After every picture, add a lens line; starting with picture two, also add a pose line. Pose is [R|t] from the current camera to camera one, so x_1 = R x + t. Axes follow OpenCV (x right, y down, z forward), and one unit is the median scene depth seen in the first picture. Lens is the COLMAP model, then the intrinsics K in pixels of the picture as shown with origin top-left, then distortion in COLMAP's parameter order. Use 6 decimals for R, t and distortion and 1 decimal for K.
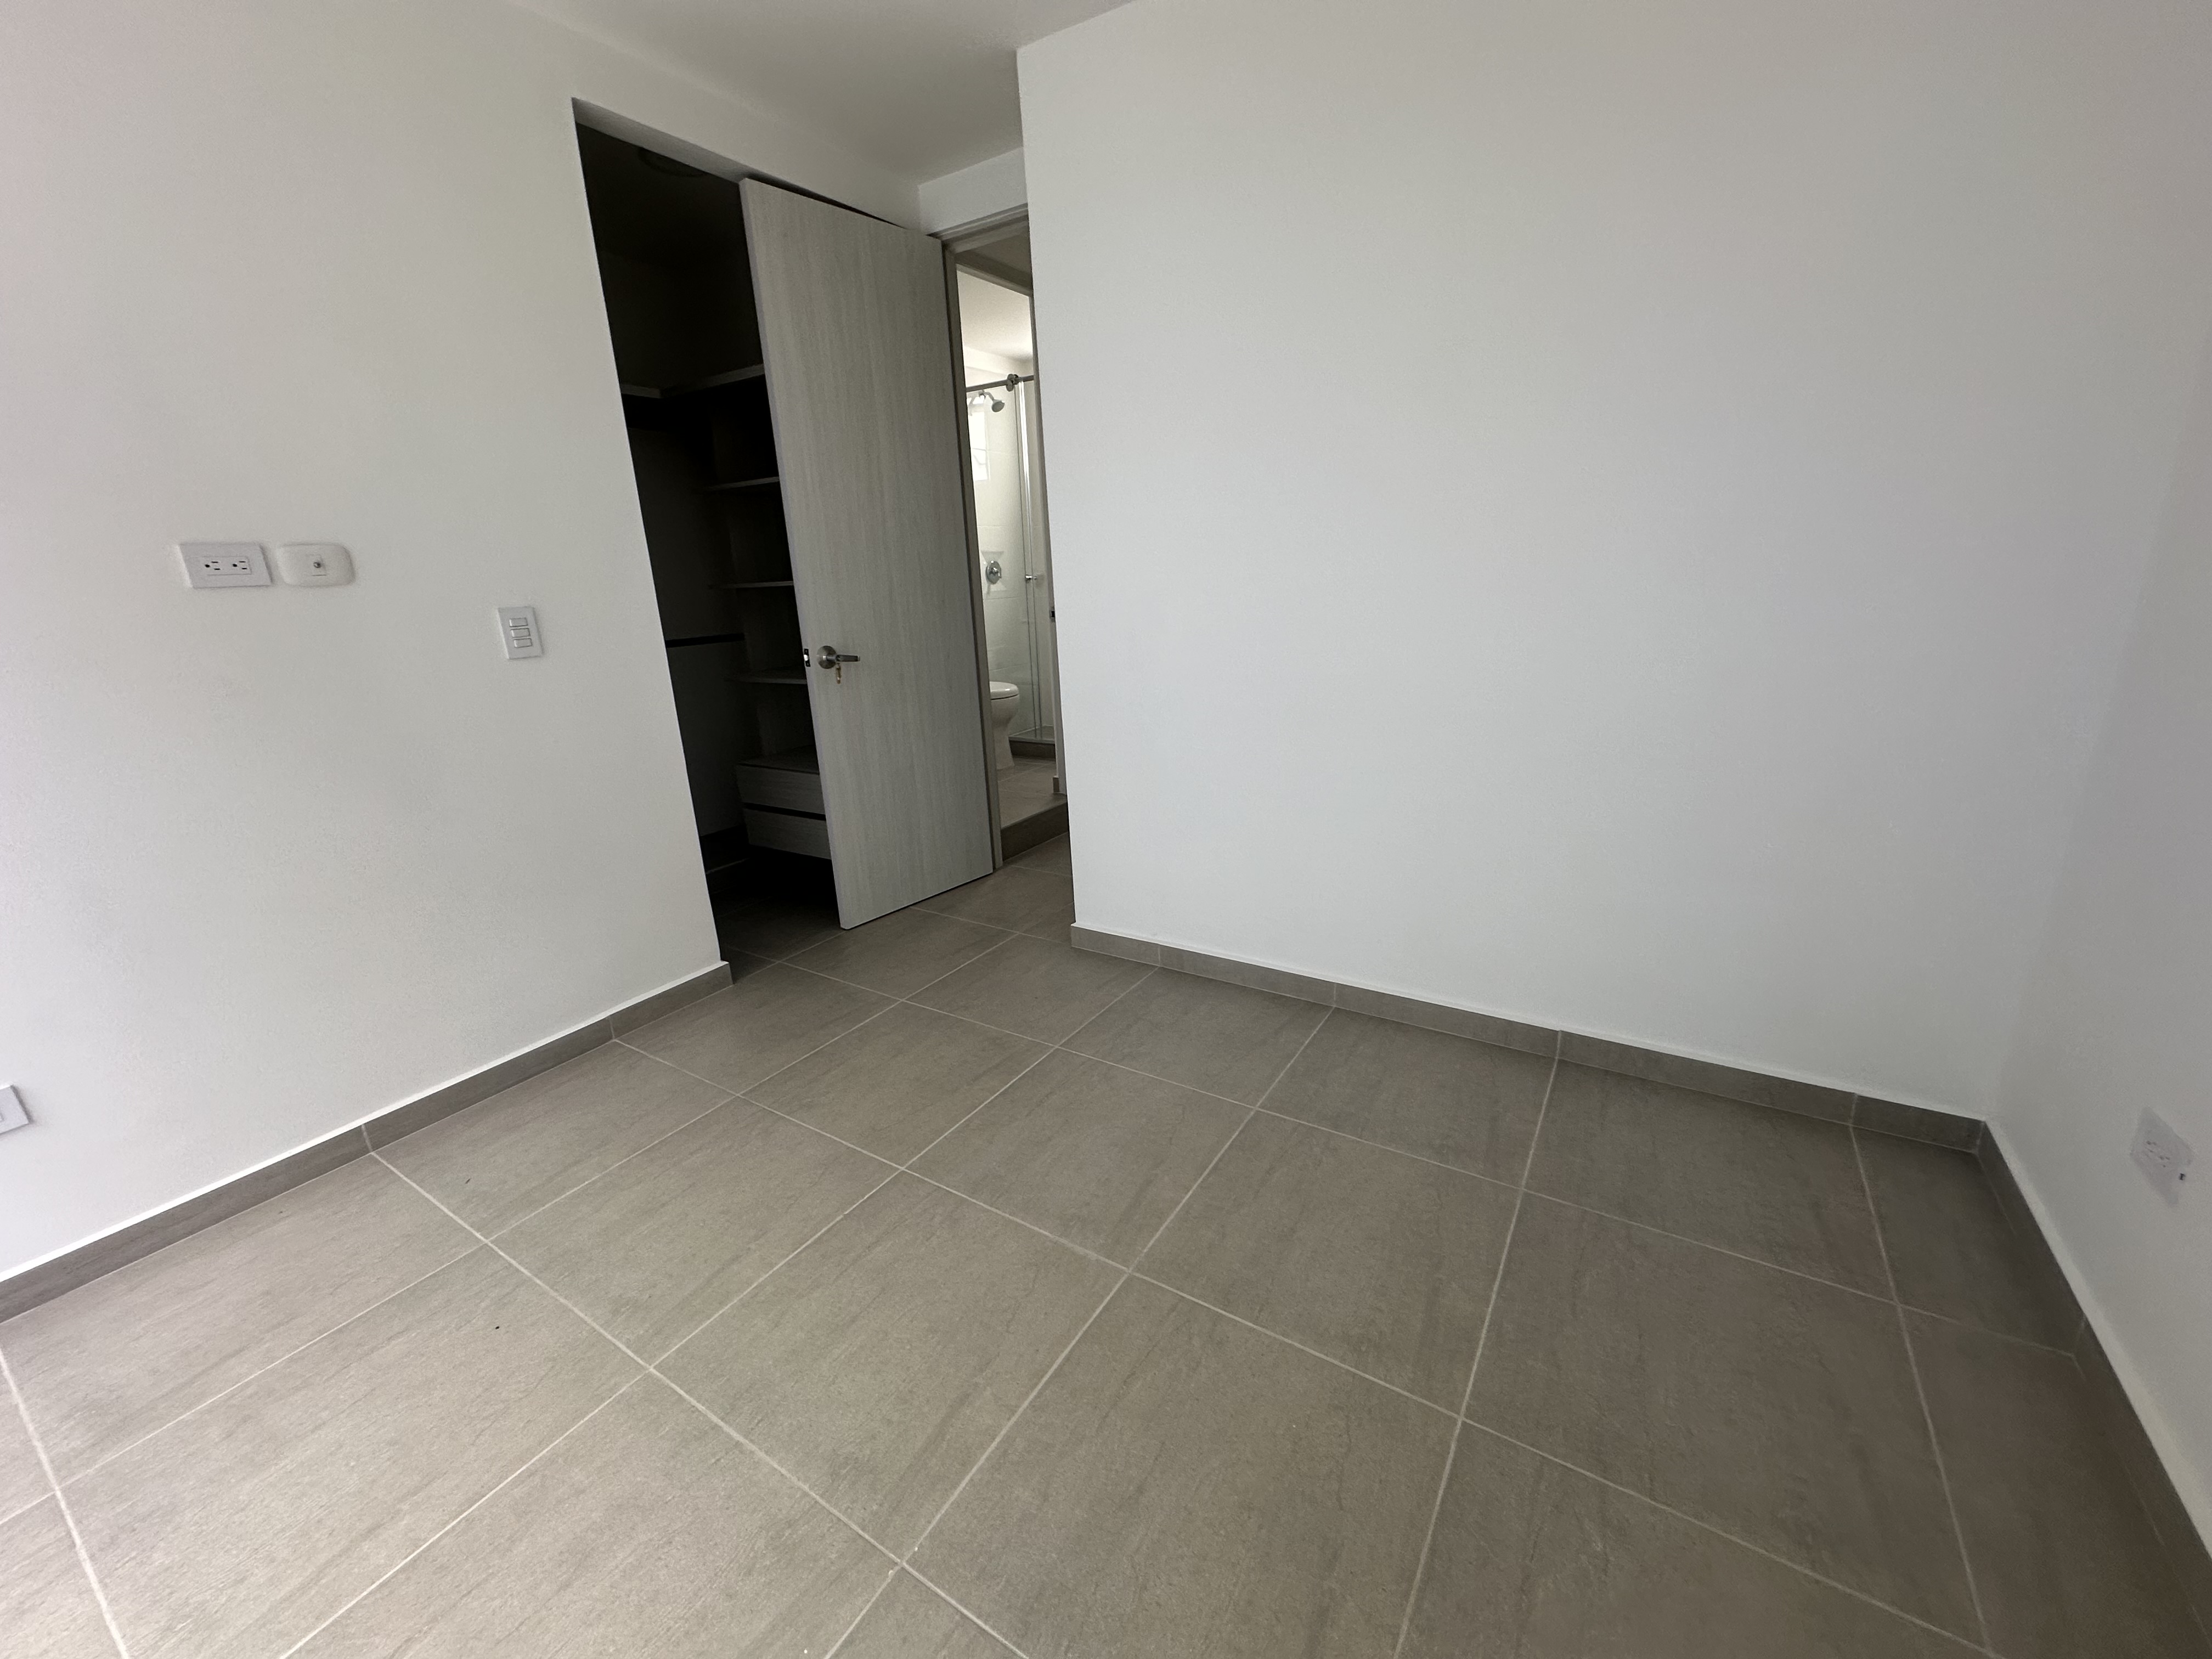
lens RADIAL K [[850.7, 0, 1155.5], [0, 850.7, 835.1], [0, 0, 1]] dist [-0.003175, 0.000189]
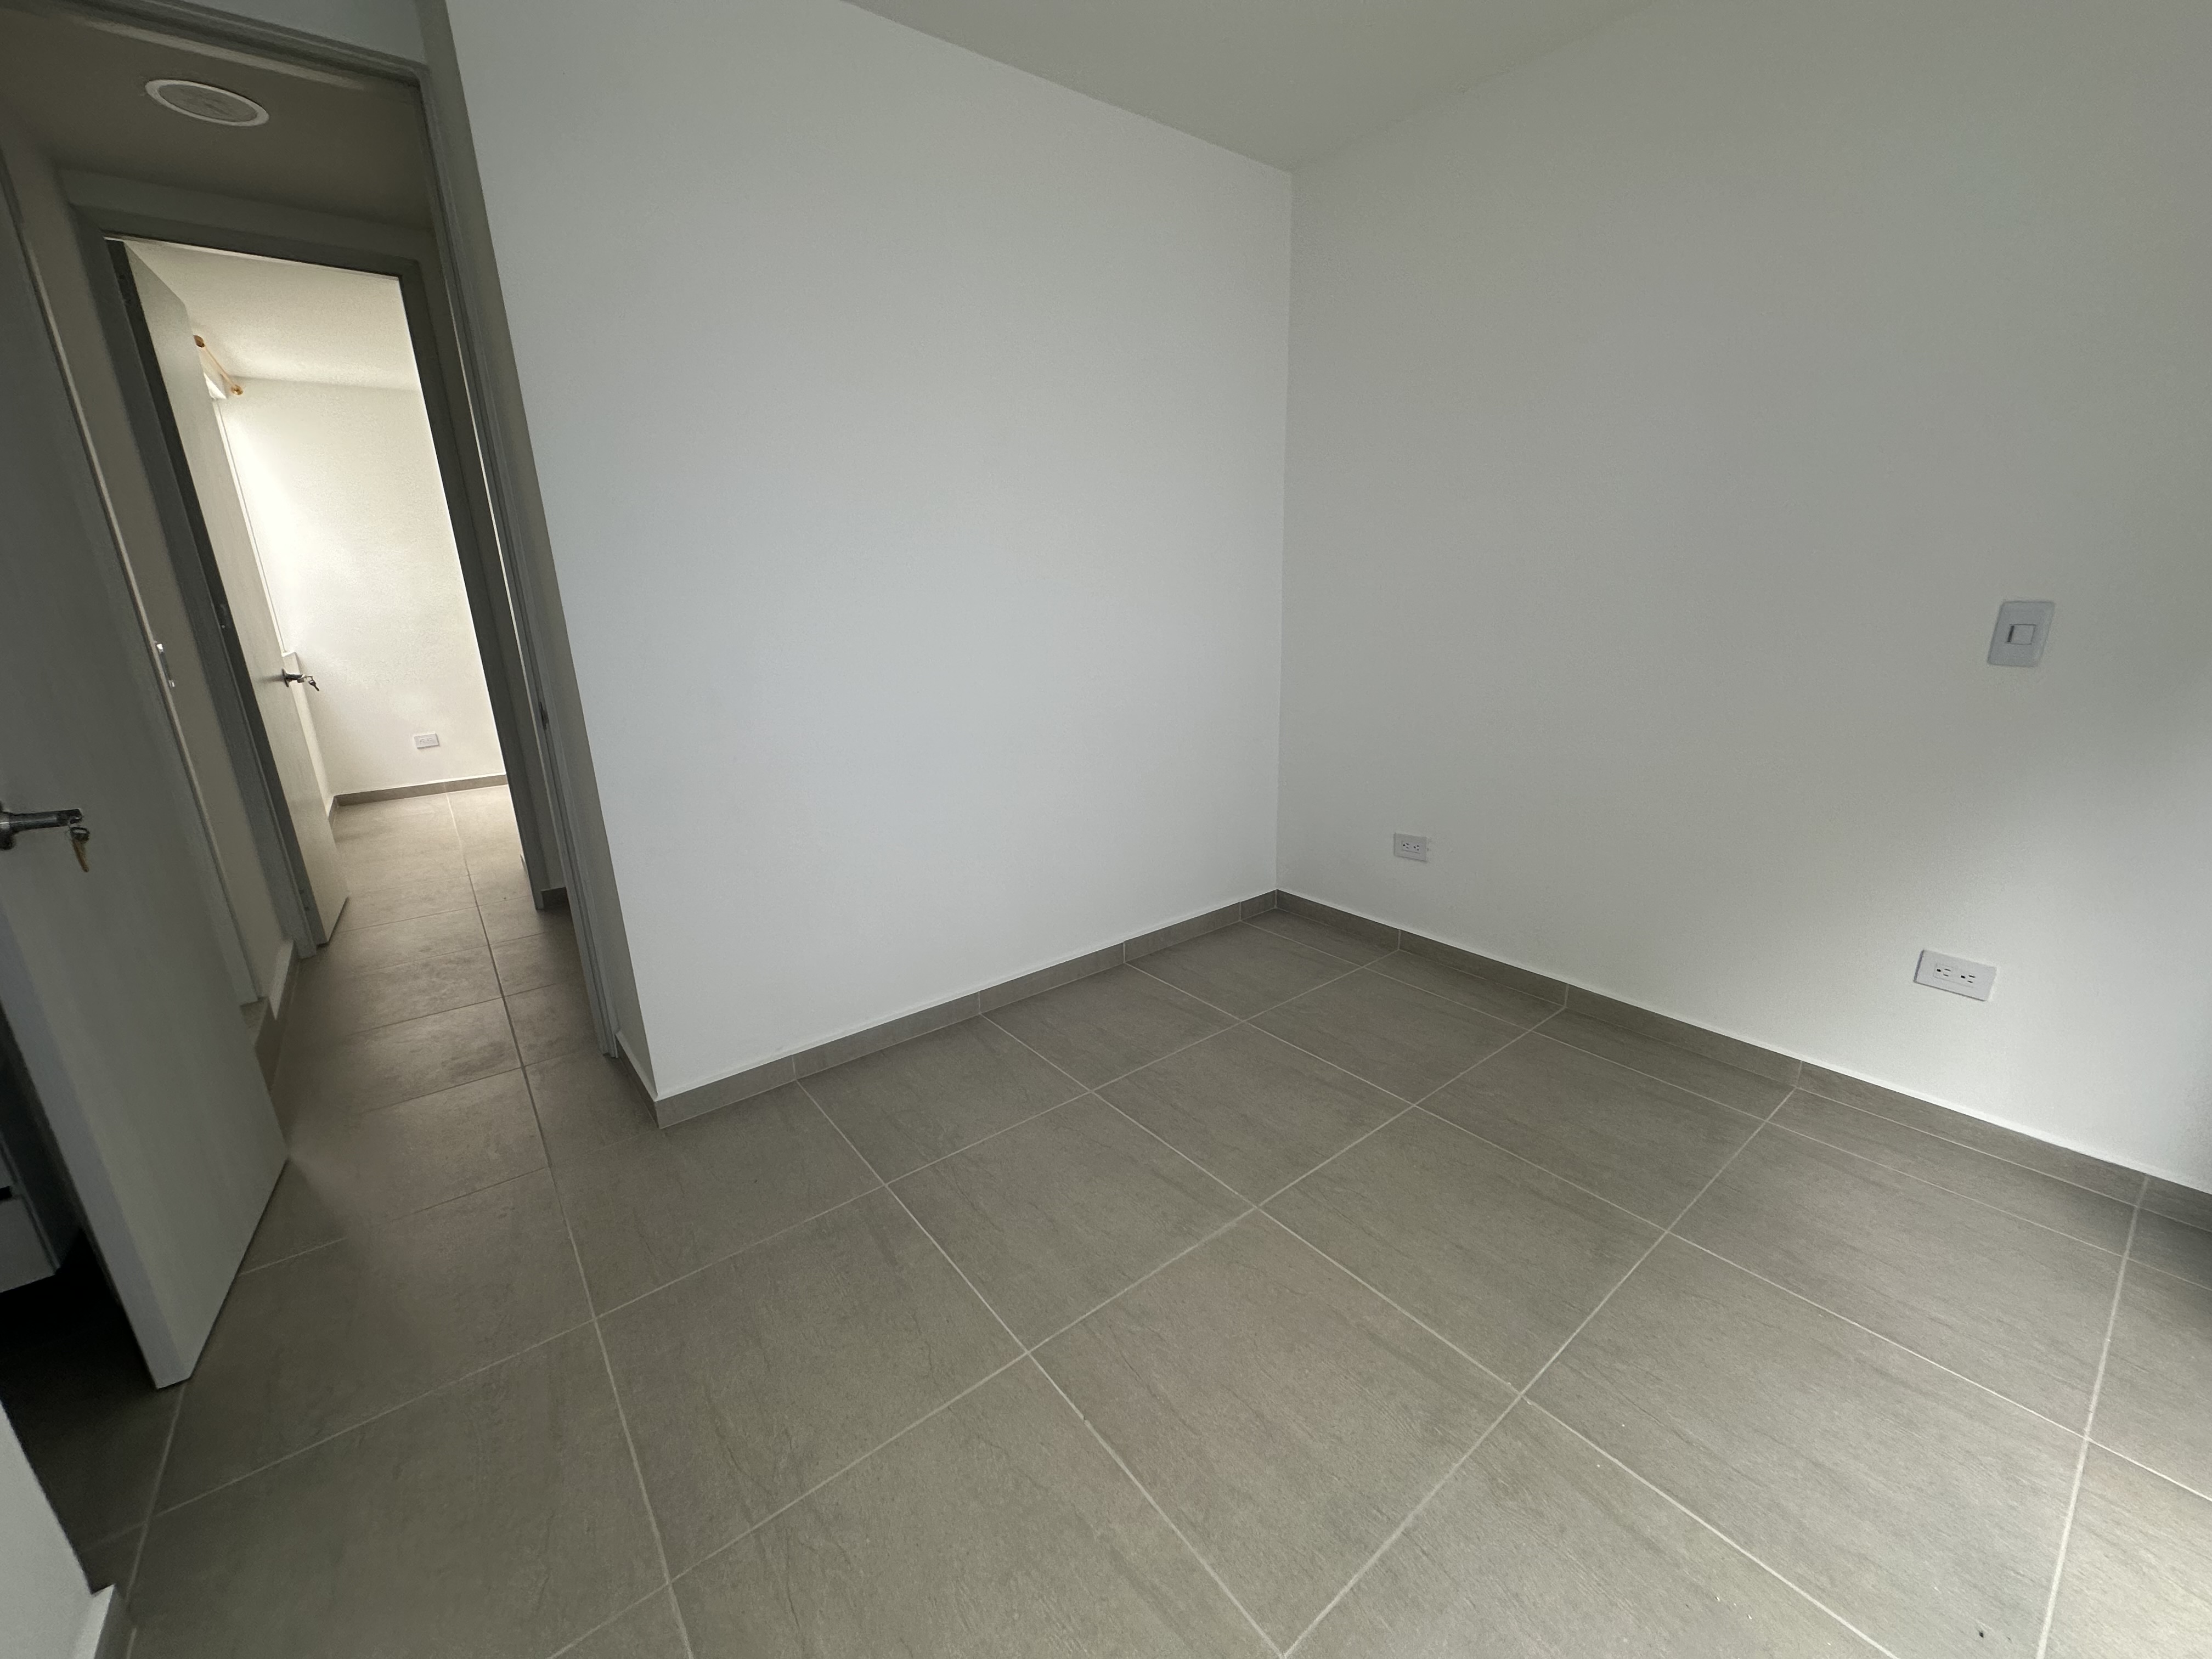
lens RADIAL K [[880.6, 0, 1106.5], [0, 880.6, 826.7], [0, 0, 1]] dist [-0.002885, 0.000585]
pose [[0.359066, -0.220102, 0.906988, -1.243389], [0.291163, 0.949712, 0.115202, -0.177055], [-0.886733, 0.222716, 0.405095, 0.721379]]
